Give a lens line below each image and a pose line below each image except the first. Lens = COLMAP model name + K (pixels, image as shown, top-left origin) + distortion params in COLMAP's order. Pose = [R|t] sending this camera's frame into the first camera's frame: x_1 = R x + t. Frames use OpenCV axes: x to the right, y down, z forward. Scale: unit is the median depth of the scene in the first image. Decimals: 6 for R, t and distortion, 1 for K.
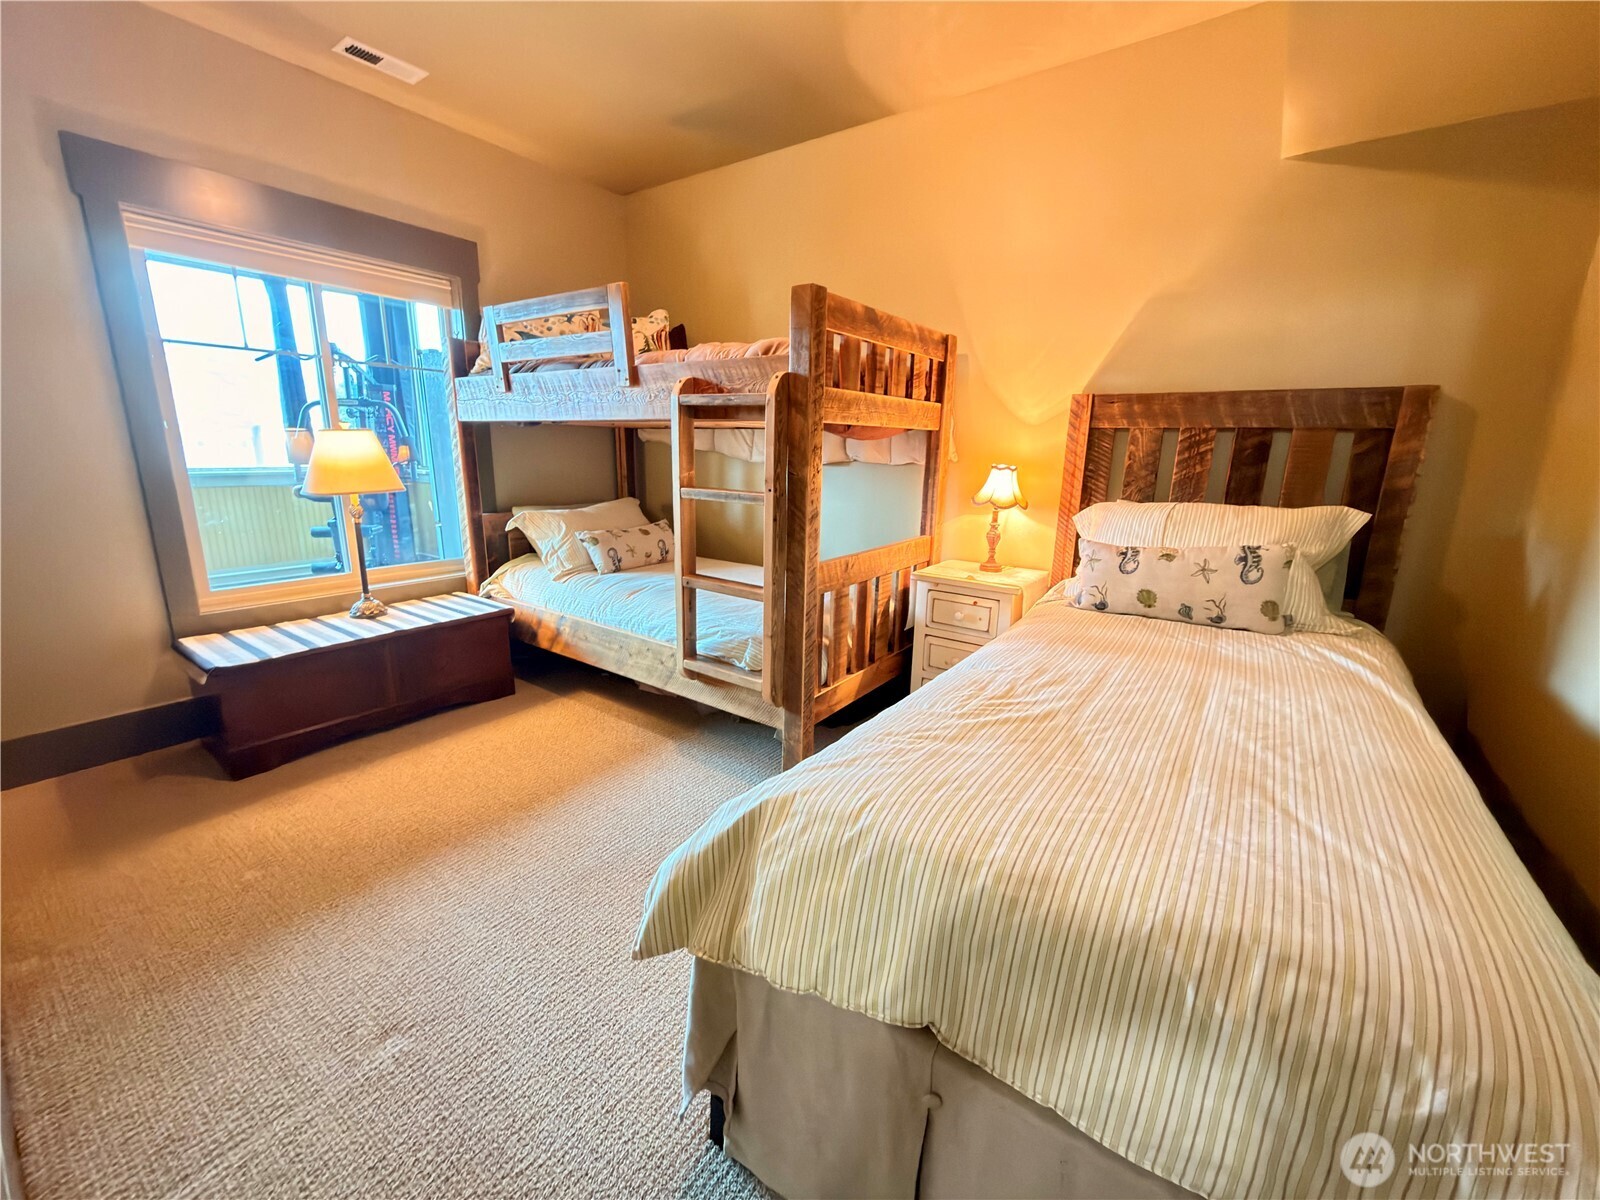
lens RADIAL K [[640.1, 0, 800.0], [0, 640.1, 600.0], [0, 0, 1]] dist [-0.000850, -0.000086]
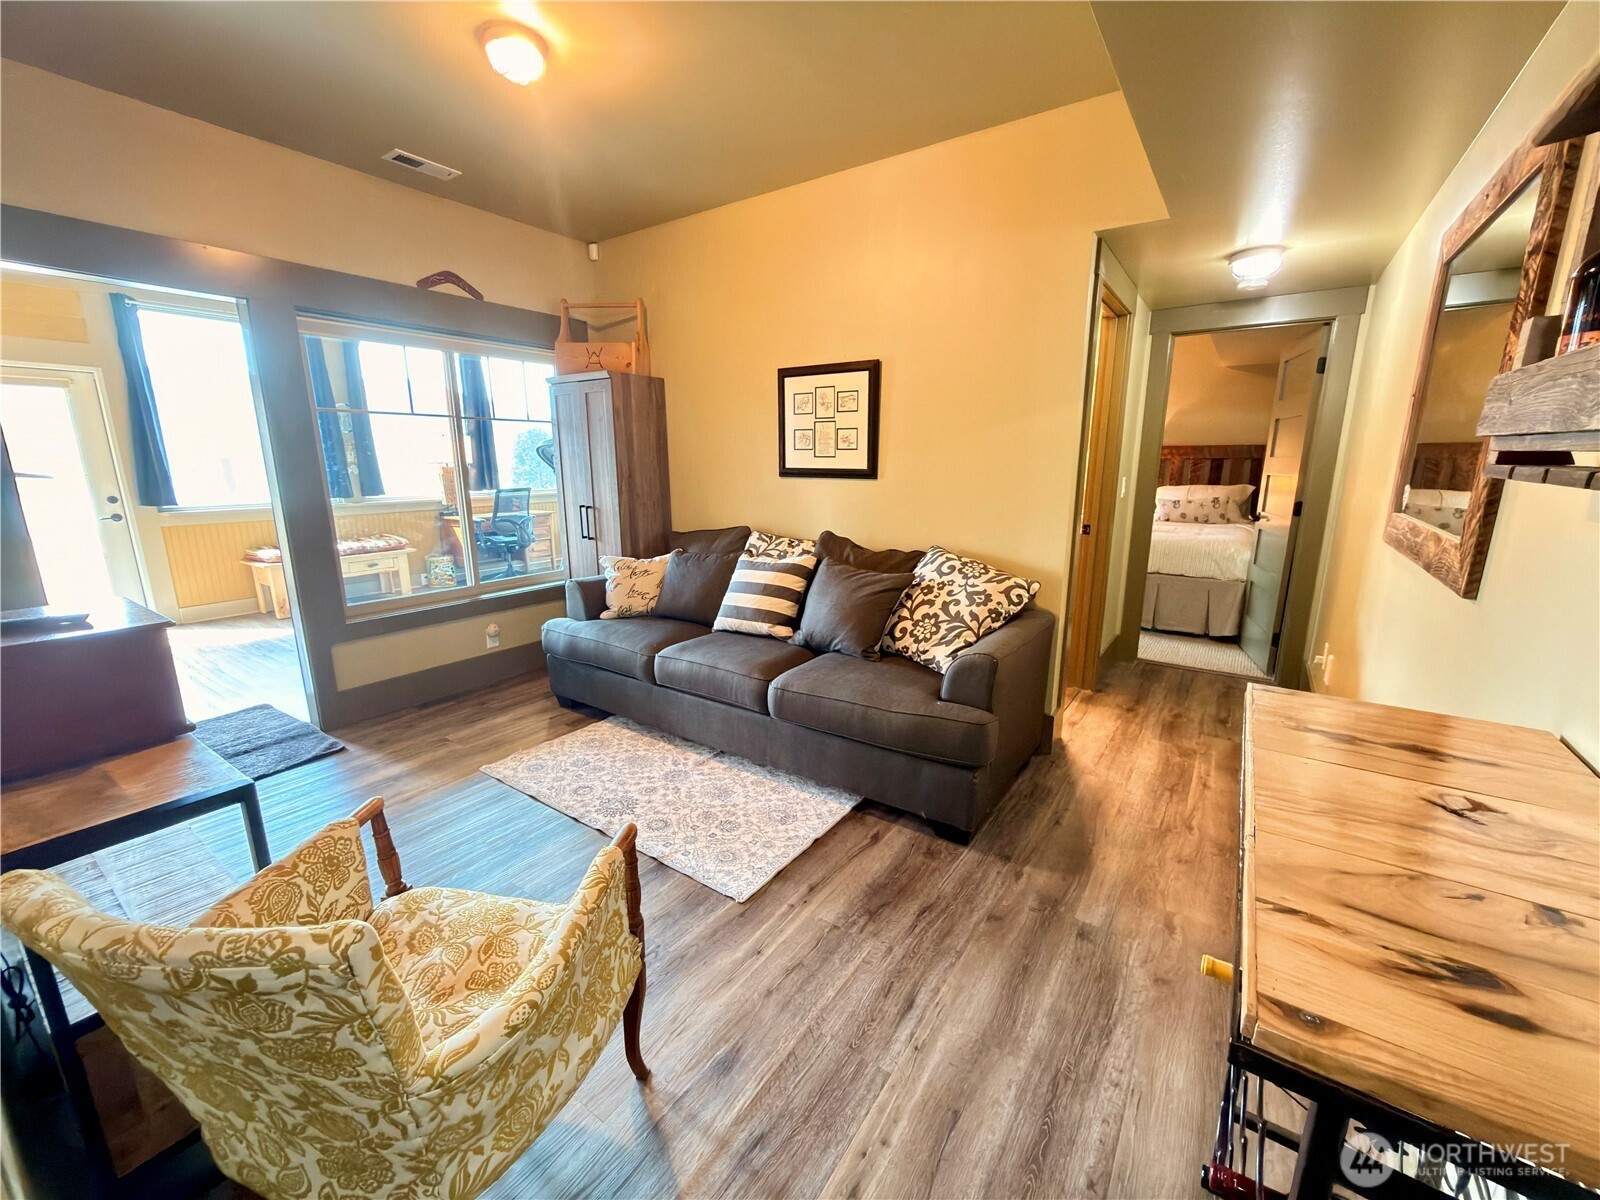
lens RADIAL K [[640.1, 0, 800.0], [0, 640.1, 600.0], [0, 0, 1]] dist [-0.000850, -0.000086]
pose [[0.999569, -0.028563, 0.006774, -1.229417], [0.028651, 0.999501, -0.013335, 0.360008], [-0.006390, 0.013523, 0.999888, -1.899479]]
